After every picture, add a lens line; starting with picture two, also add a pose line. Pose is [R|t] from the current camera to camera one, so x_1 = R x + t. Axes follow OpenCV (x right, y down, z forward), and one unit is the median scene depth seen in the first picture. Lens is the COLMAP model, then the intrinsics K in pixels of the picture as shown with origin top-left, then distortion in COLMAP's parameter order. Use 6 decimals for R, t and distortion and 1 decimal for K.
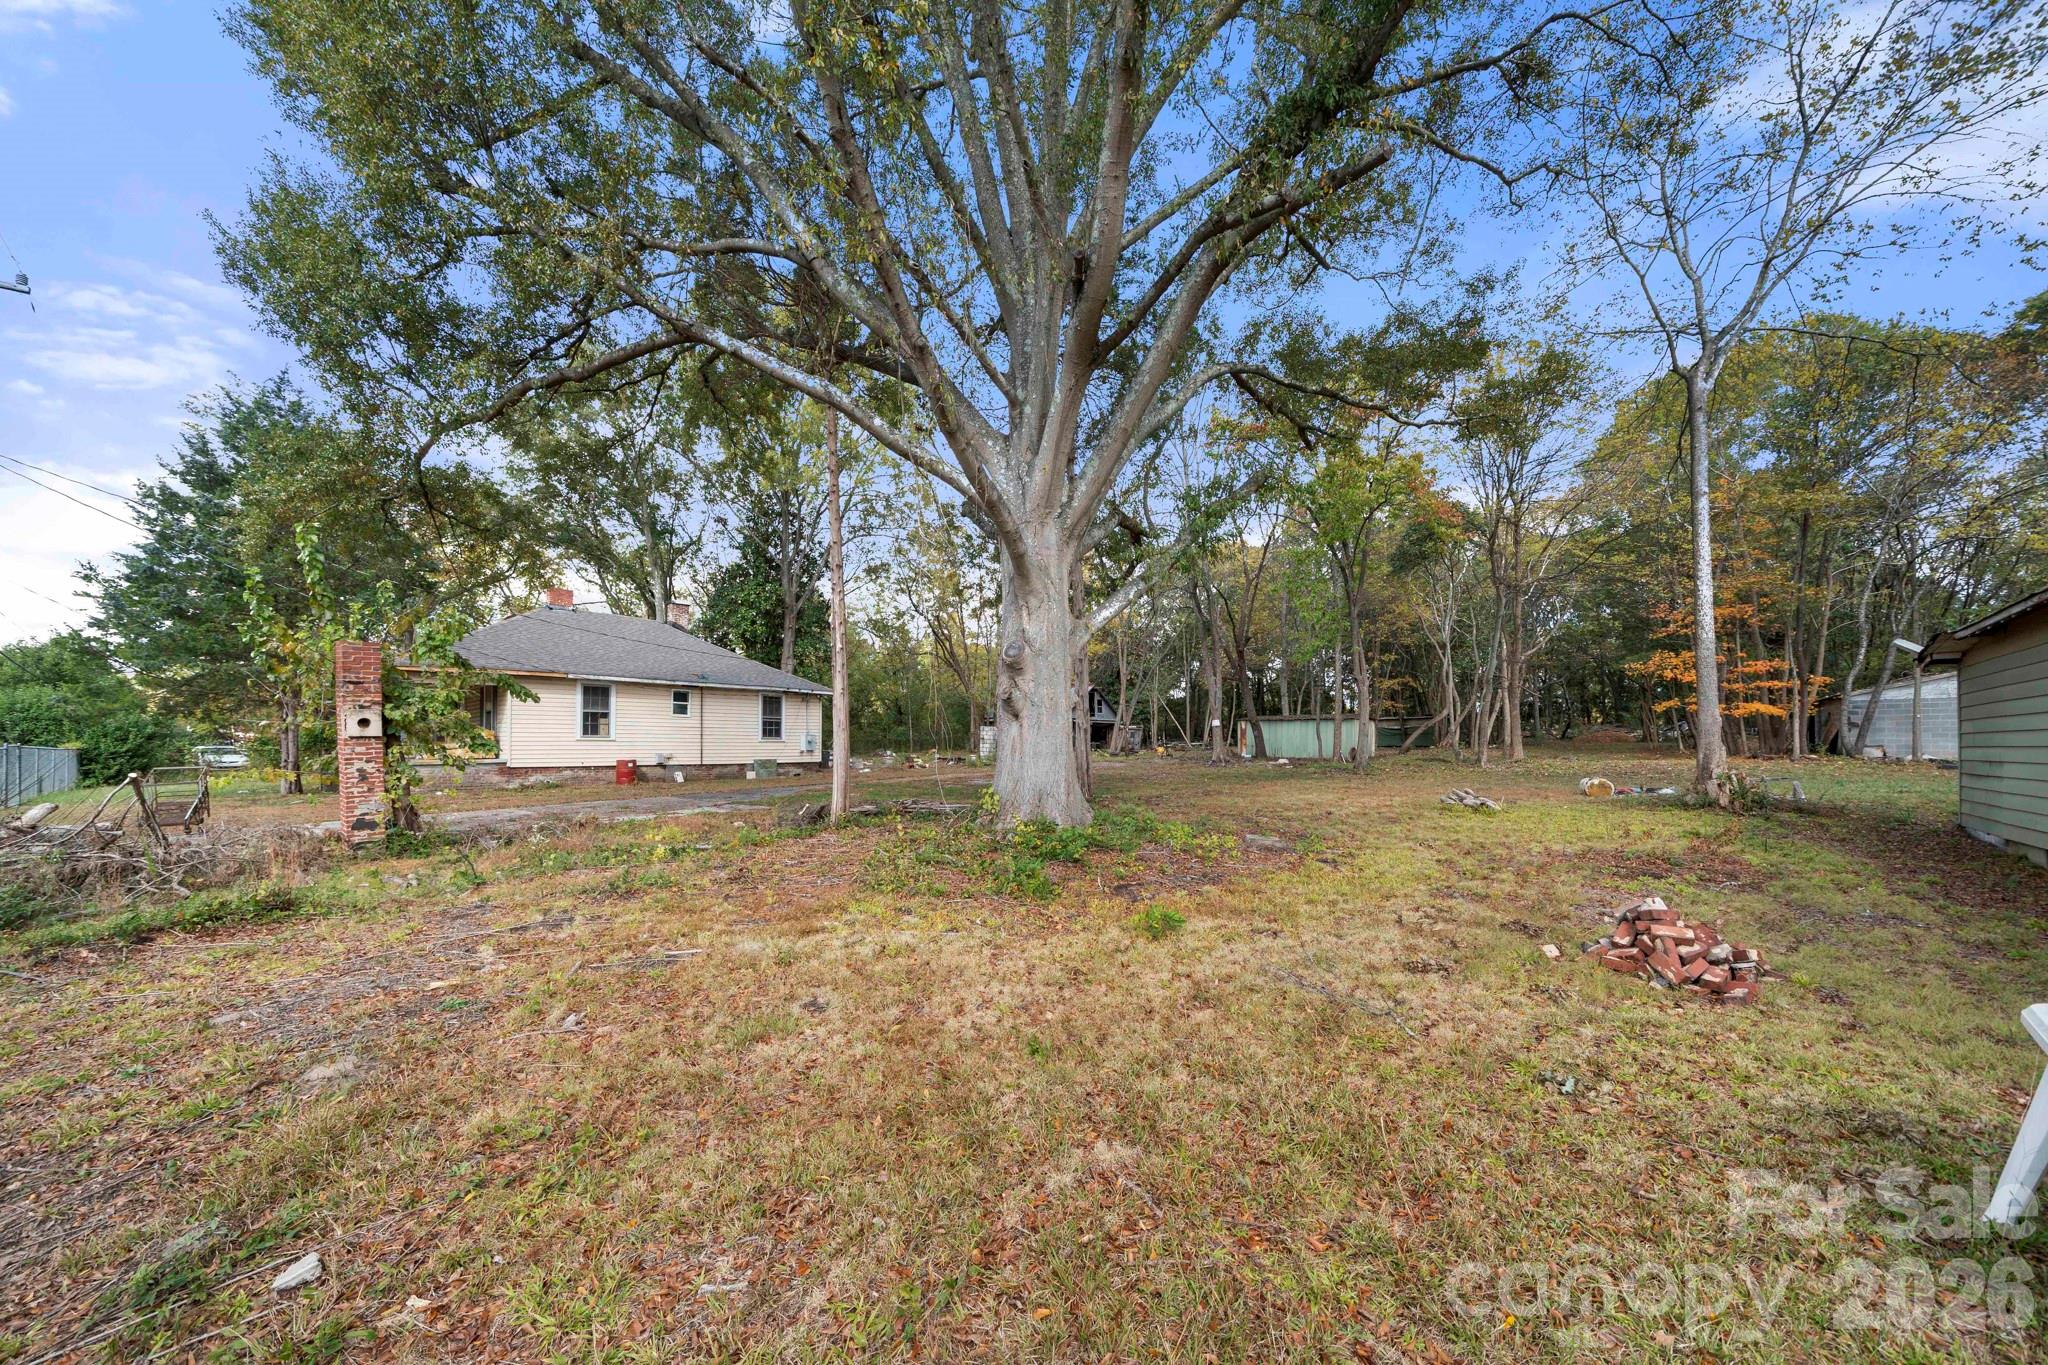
lens RADIAL K [[718.8, 0, 1024.2], [0, 718.8, 722.6], [0, 0, 1]] dist [0.009475, -0.000634]
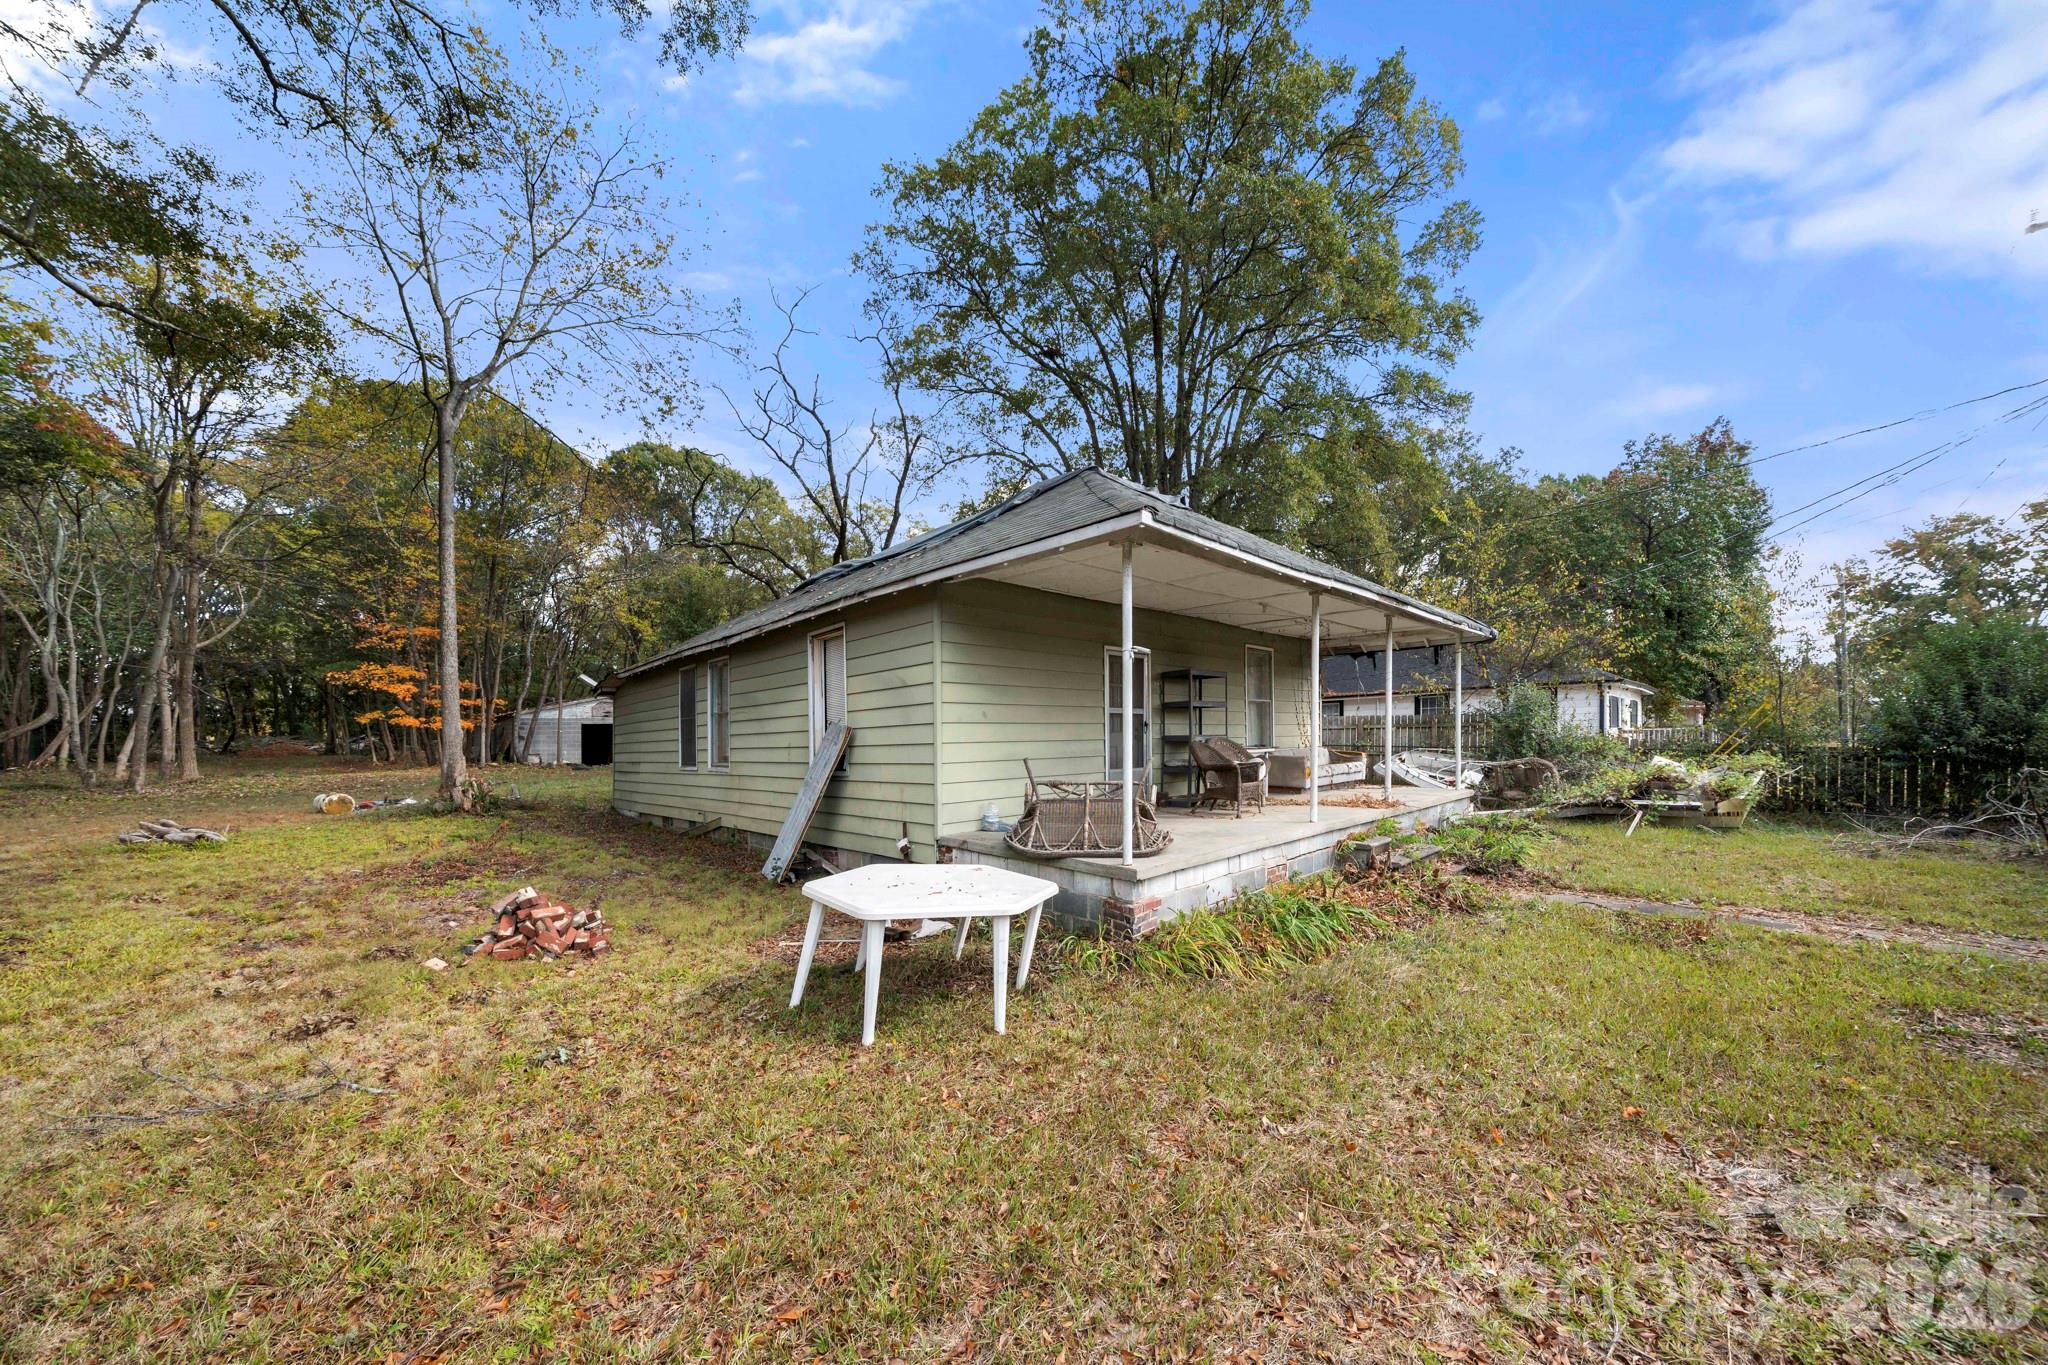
lens RADIAL K [[718.8, 0, 1029.1], [0, 718.8, 746.4], [0, 0, 1]] dist [0.009475, -0.000634]
pose [[0.102632, -0.007999, 0.994687, -0.153407], [-0.007719, 0.999931, 0.008838, 0.003920], [-0.994689, -0.008585, 0.102563, 0.091803]]
